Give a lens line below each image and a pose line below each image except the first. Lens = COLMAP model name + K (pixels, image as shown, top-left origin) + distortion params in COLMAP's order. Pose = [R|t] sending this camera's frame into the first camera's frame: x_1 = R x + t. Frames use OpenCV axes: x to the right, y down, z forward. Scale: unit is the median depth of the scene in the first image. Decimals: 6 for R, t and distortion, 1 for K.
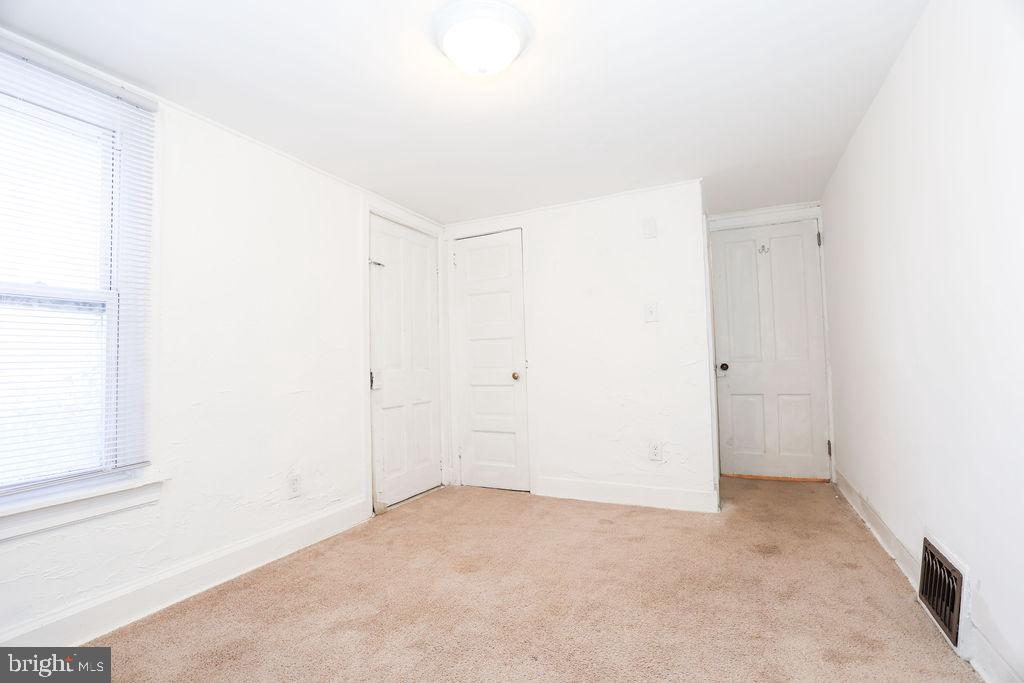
lens RADIAL K [[473.4, 0, 512.0], [0, 473.4, 341.5], [0, 0, 1]] dist [-0.033239, 0.007097]
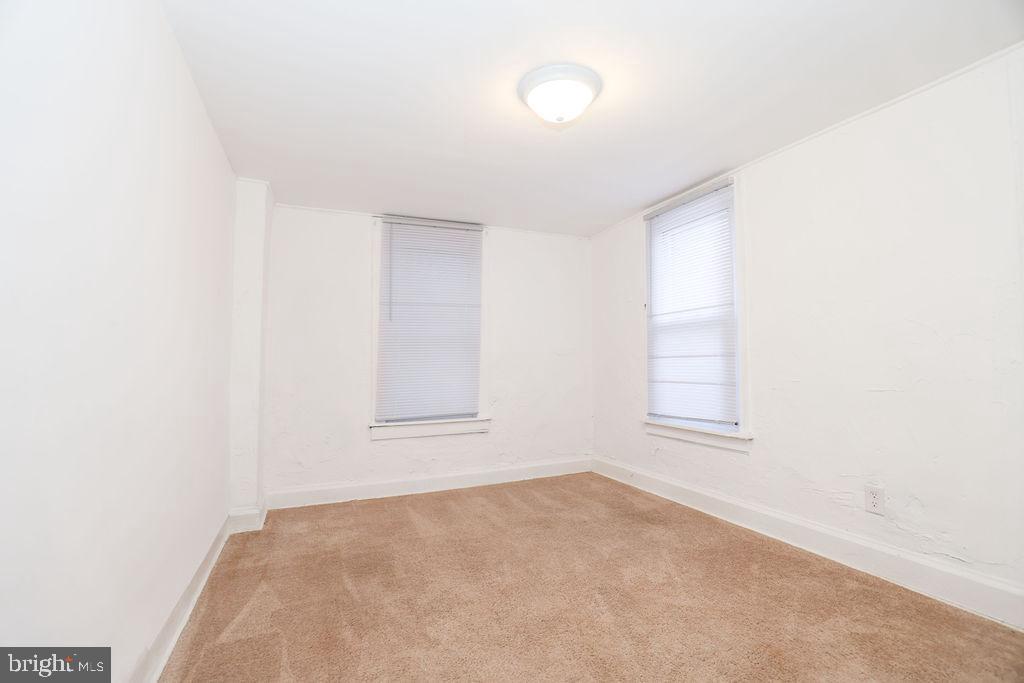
lens RADIAL K [[473.4, 0, 512.0], [0, 473.4, 341.5], [0, 0, 1]] dist [-0.033239, 0.007097]
pose [[-0.657549, -0.004399, -0.753399, 0.753696], [0.051190, 0.997411, -0.050501, 0.037762], [0.751671, -0.071773, -0.655622, 1.343646]]
